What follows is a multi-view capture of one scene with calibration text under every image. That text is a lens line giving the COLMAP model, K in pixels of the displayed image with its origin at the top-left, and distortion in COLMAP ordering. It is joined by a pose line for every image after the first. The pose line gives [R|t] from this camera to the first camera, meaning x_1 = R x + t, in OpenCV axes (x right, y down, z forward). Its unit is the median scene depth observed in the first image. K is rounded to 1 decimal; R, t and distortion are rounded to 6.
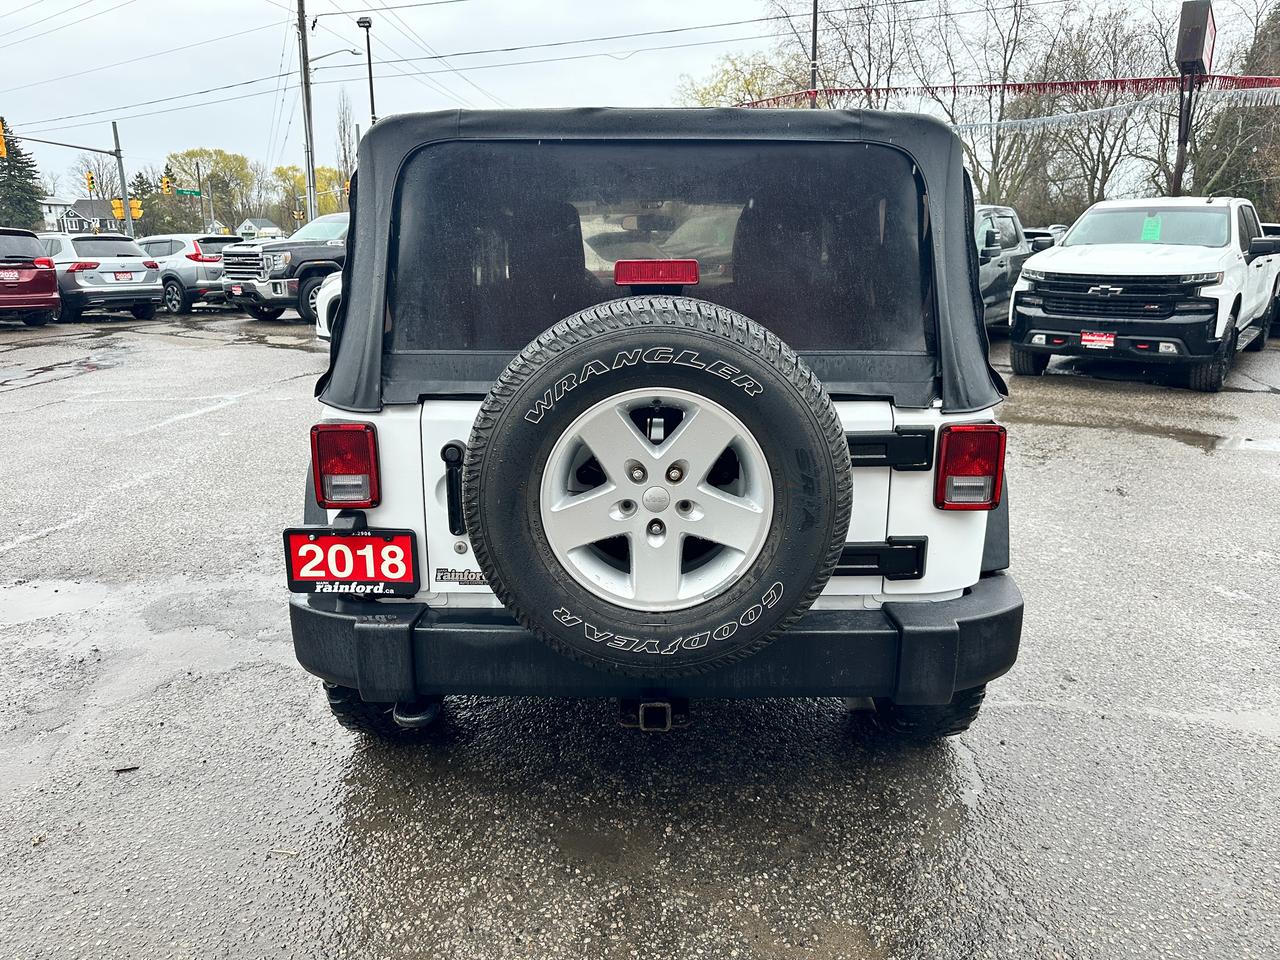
lens RADIAL K [[898.8, 0, 640.0], [0, 898.8, 480.0], [0, 0, 1]] dist [0.003030, -0.008214]
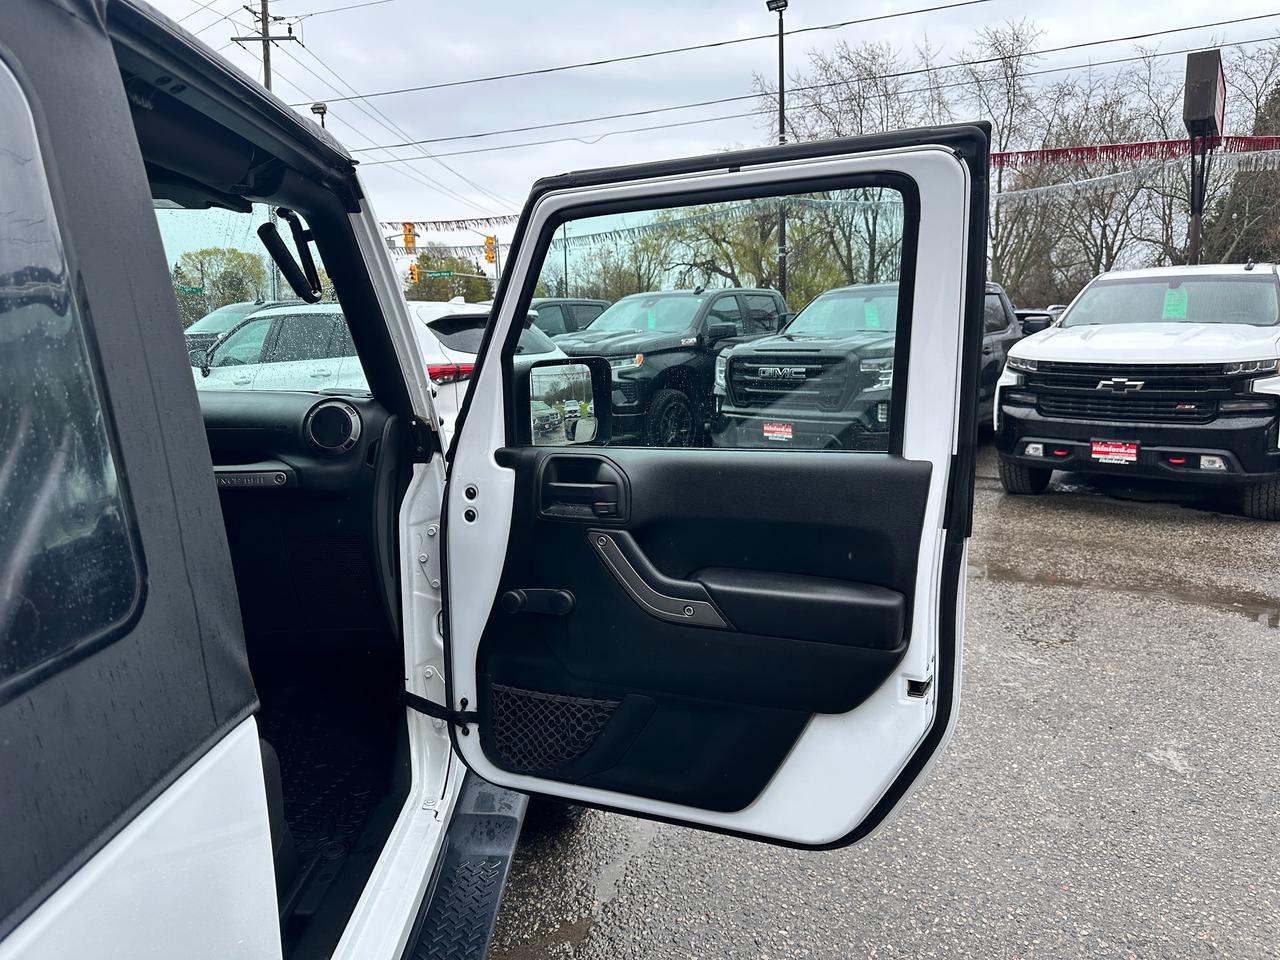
lens RADIAL K [[918.3, 0, 640.0], [0, 918.3, 480.0], [0, 0, 1]] dist [-0.003699, -0.002848]
pose [[0.999921, -0.008881, -0.008850, 0.136125], [0.007963, 0.995070, -0.098852, -0.064870], [0.009685, 0.098774, 0.995063, 0.268255]]
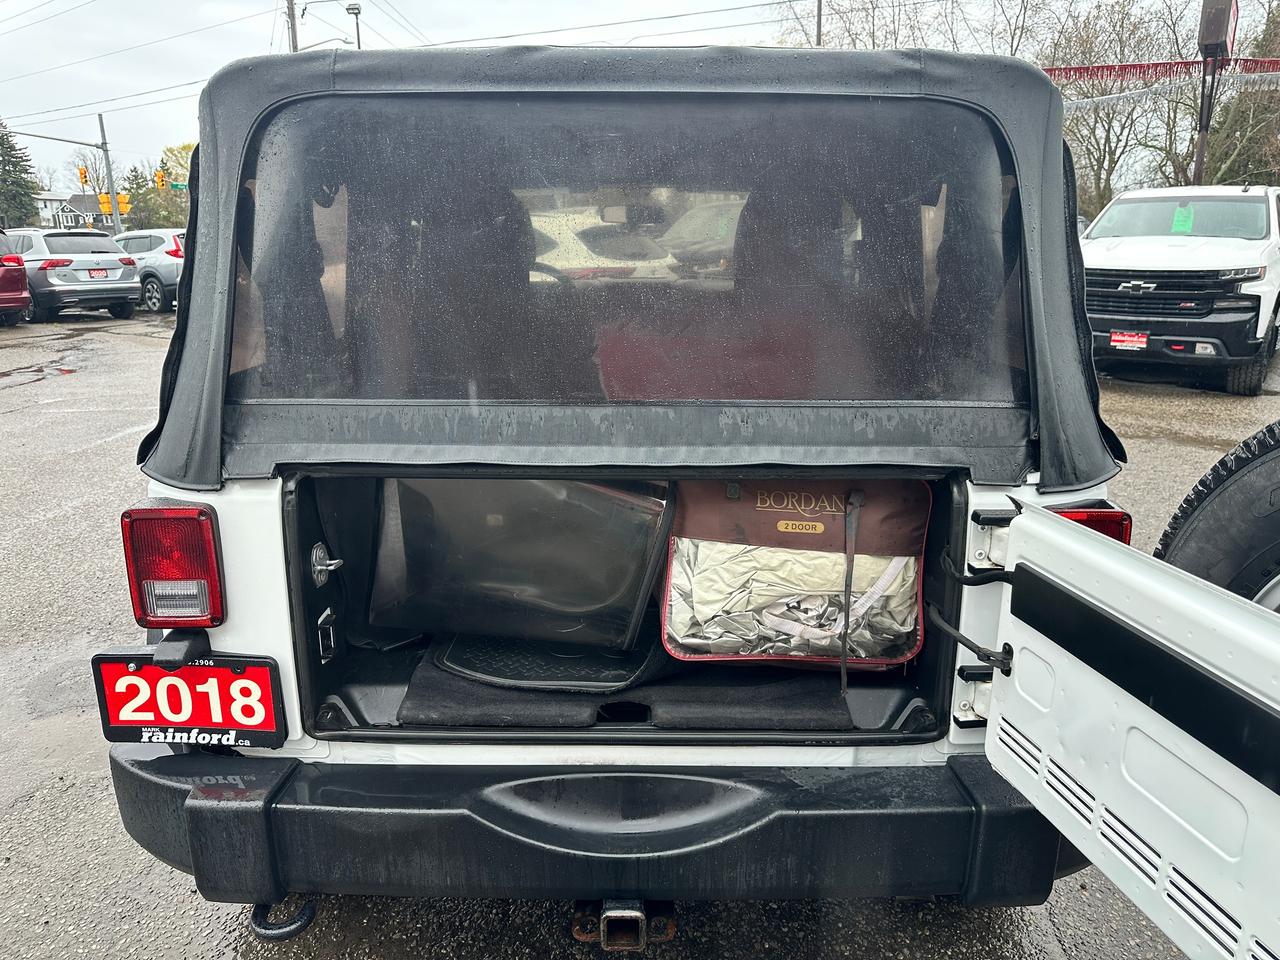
lens RADIAL K [[905.0, 0, 646.1], [0, 905.0, 487.7], [0, 0, 1]] dist [-0.005564, -0.002029]
pose [[0.999982, -0.004921, 0.003482, 0.008007], [0.004872, 0.999891, 0.013964, -0.020010], [-0.003550, -0.013947, 0.999896, 0.071457]]
